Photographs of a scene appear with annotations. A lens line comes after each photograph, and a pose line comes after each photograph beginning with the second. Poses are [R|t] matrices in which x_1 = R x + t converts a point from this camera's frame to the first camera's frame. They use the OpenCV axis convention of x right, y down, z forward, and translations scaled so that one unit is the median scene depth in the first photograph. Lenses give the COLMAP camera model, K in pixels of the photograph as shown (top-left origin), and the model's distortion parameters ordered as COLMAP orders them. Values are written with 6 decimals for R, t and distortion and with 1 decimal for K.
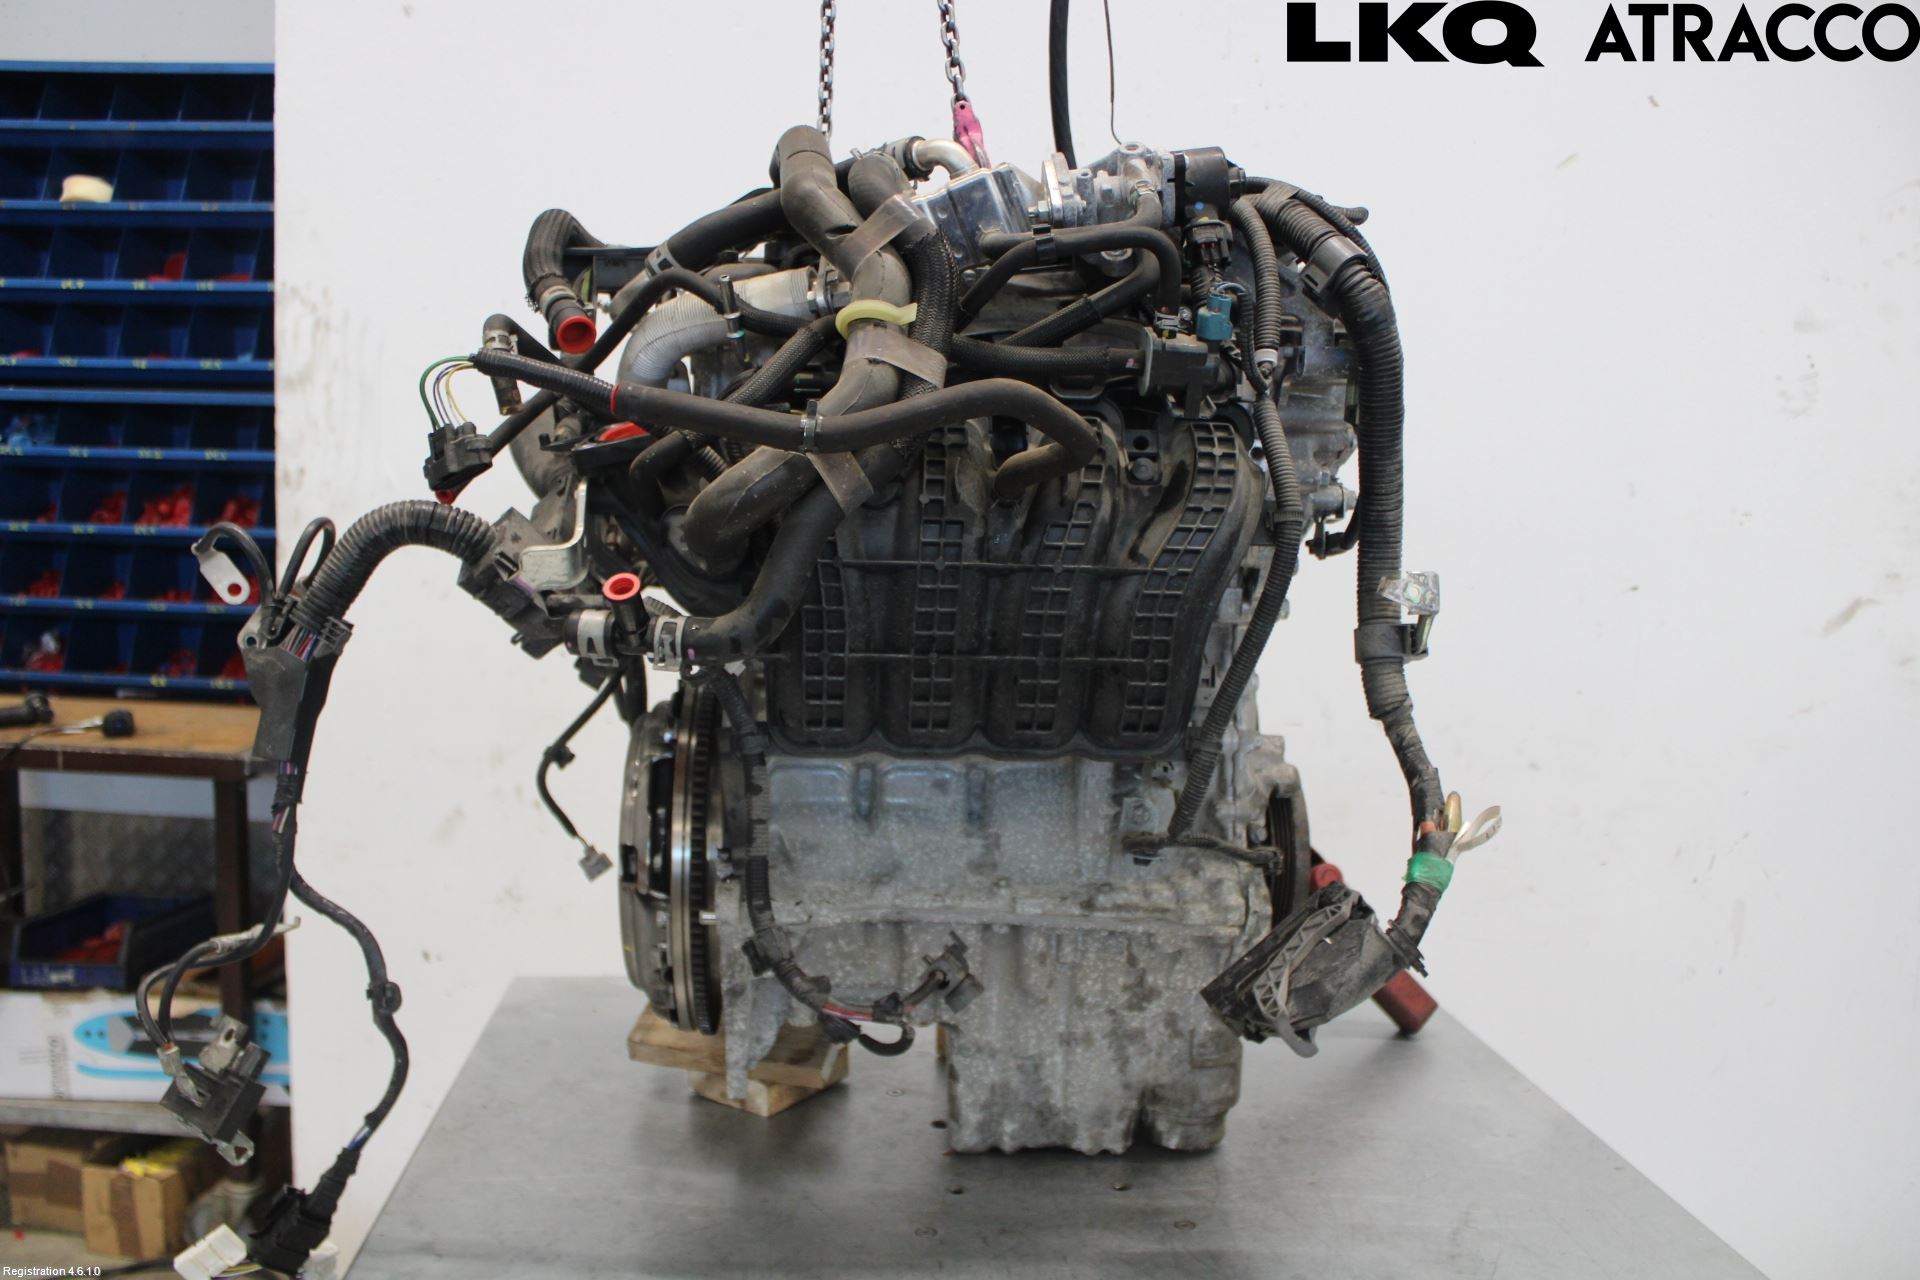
lens RADIAL K [[1592.5, 0, 903.5], [0, 1592.5, 687.7], [0, 0, 1]] dist [-0.153017, 0.147170]
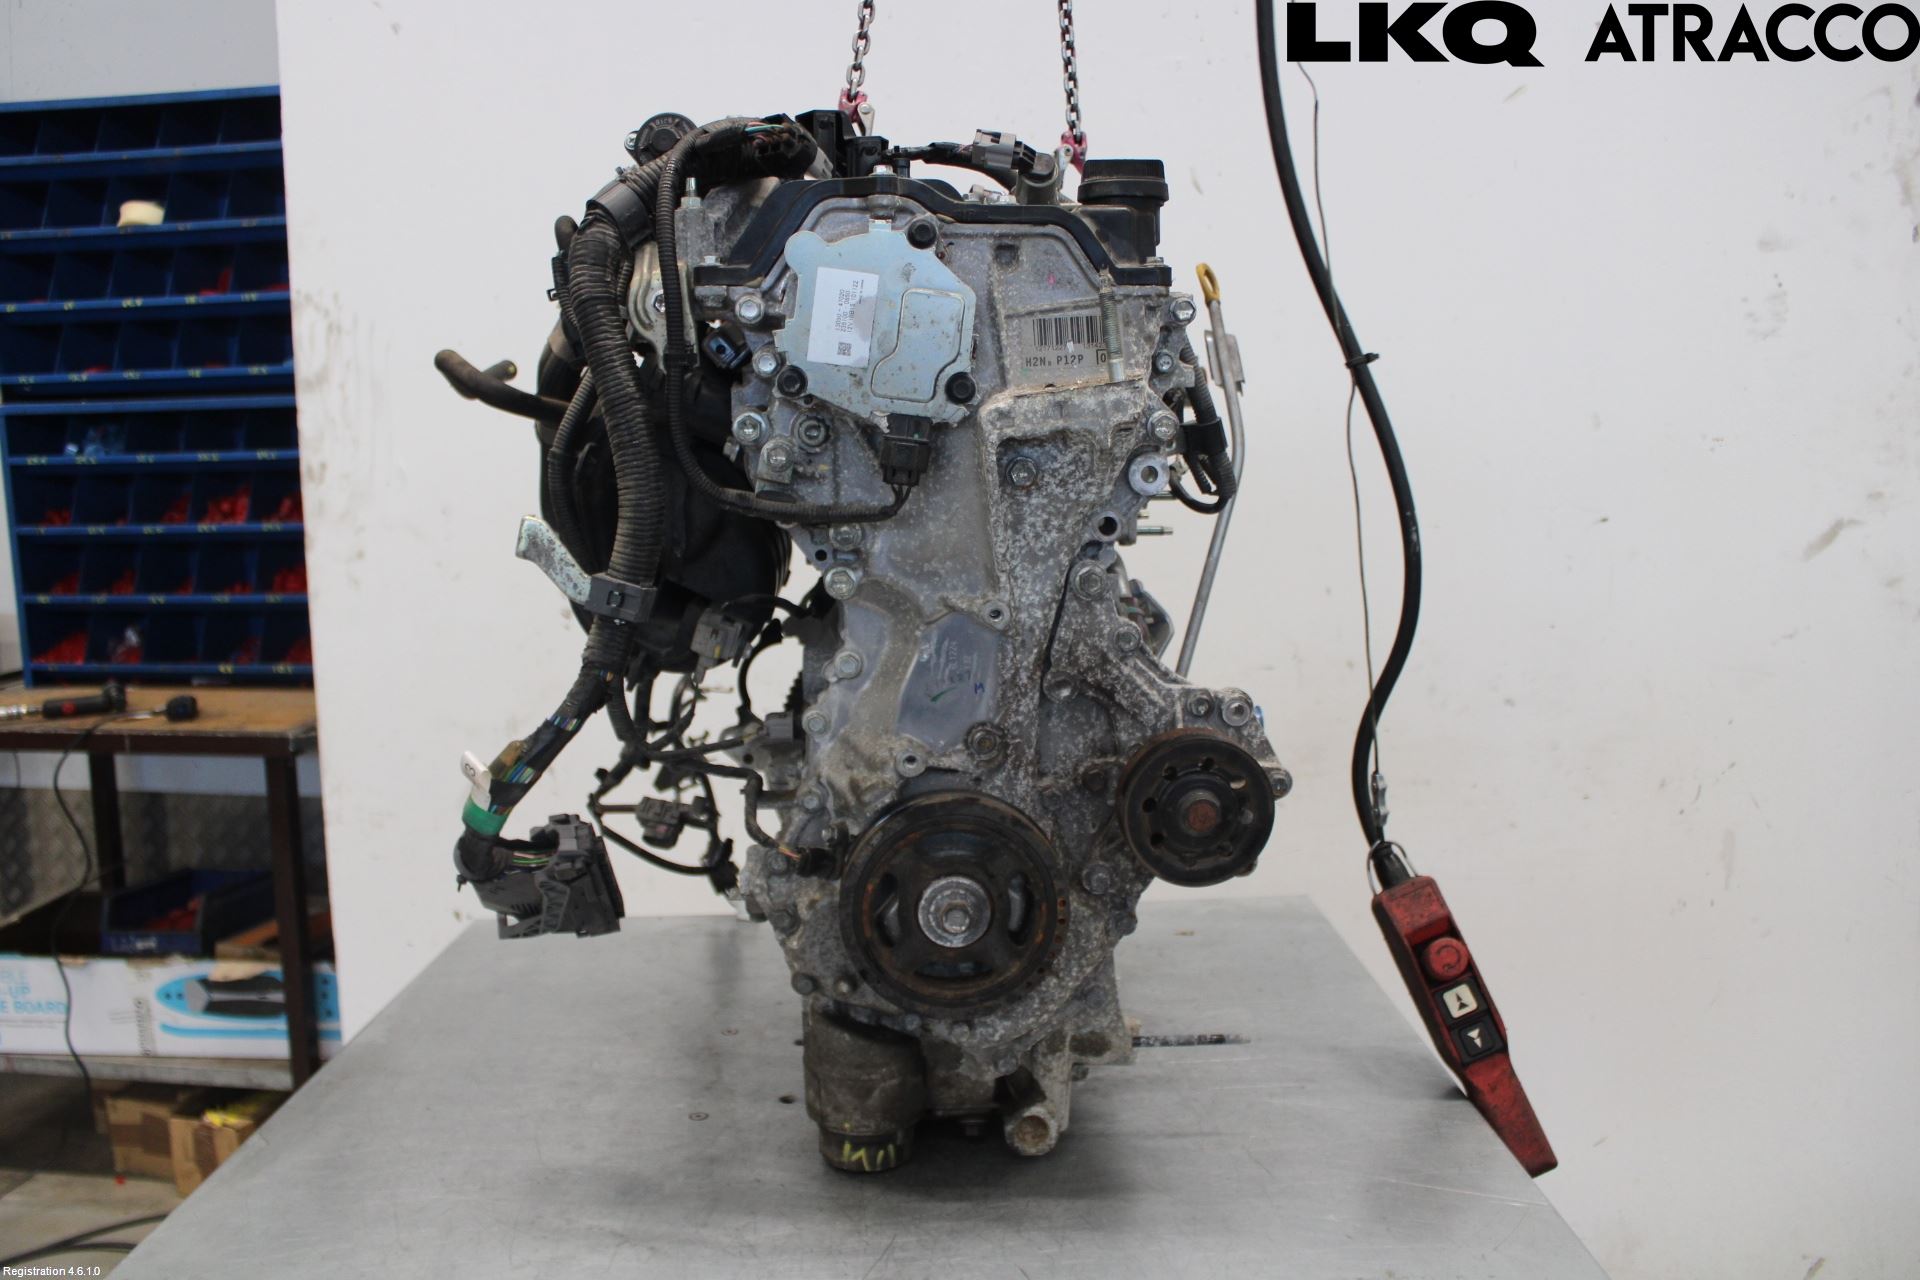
lens RADIAL K [[1592.5, 0, 903.5], [0, 1592.5, 687.7], [0, 0, 1]] dist [-0.153017, 0.147170]
pose [[0.994783, -0.034288, -0.096073, 0.095499], [0.035980, 0.999226, 0.015928, 0.009516], [0.095453, -0.019302, 0.995247, -0.028585]]
